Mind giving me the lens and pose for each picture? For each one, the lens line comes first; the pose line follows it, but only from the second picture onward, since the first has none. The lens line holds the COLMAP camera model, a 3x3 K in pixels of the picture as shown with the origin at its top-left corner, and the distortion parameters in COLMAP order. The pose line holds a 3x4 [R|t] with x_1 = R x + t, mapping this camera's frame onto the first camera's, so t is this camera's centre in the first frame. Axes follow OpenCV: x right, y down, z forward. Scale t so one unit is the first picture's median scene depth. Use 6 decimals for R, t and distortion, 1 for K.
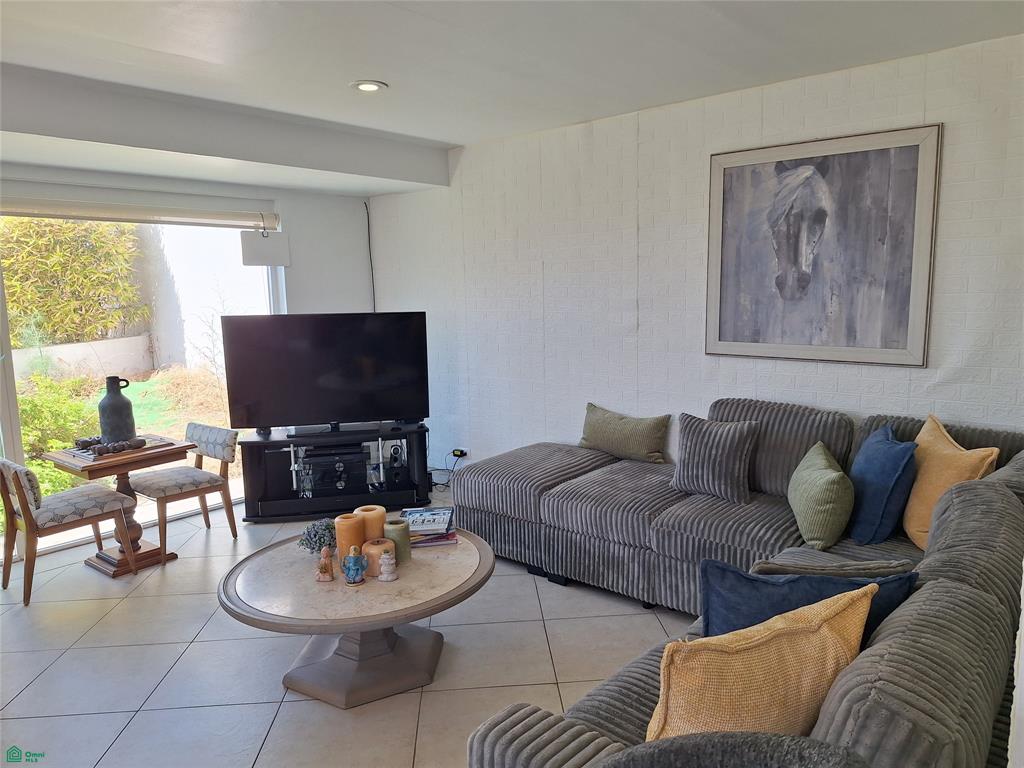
lens RADIAL K [[702.6, 0, 512.0], [0, 702.6, 384.0], [0, 0, 1]] dist [0.002020, -0.003178]
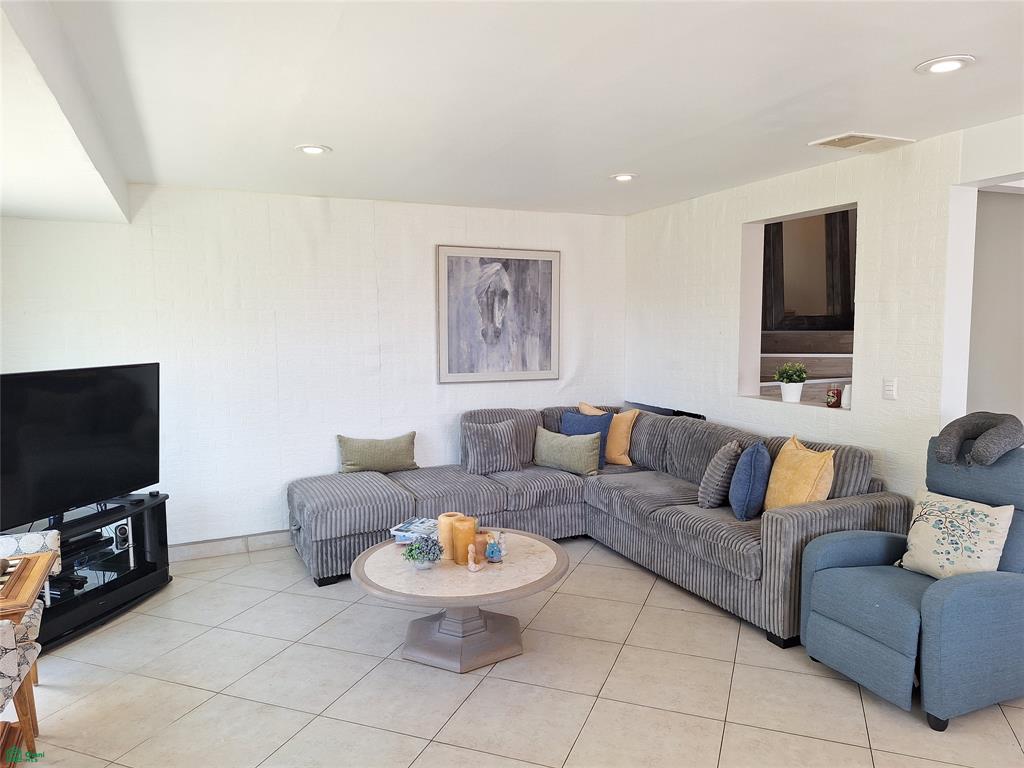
lens RADIAL K [[702.6, 0, 512.0], [0, 702.6, 384.0], [0, 0, 1]] dist [0.002020, -0.003178]
pose [[0.427616, -0.063479, 0.901729, -1.038200], [0.118897, 0.992815, 0.013508, -0.047355], [-0.896107, 0.101437, 0.432091, 0.285172]]
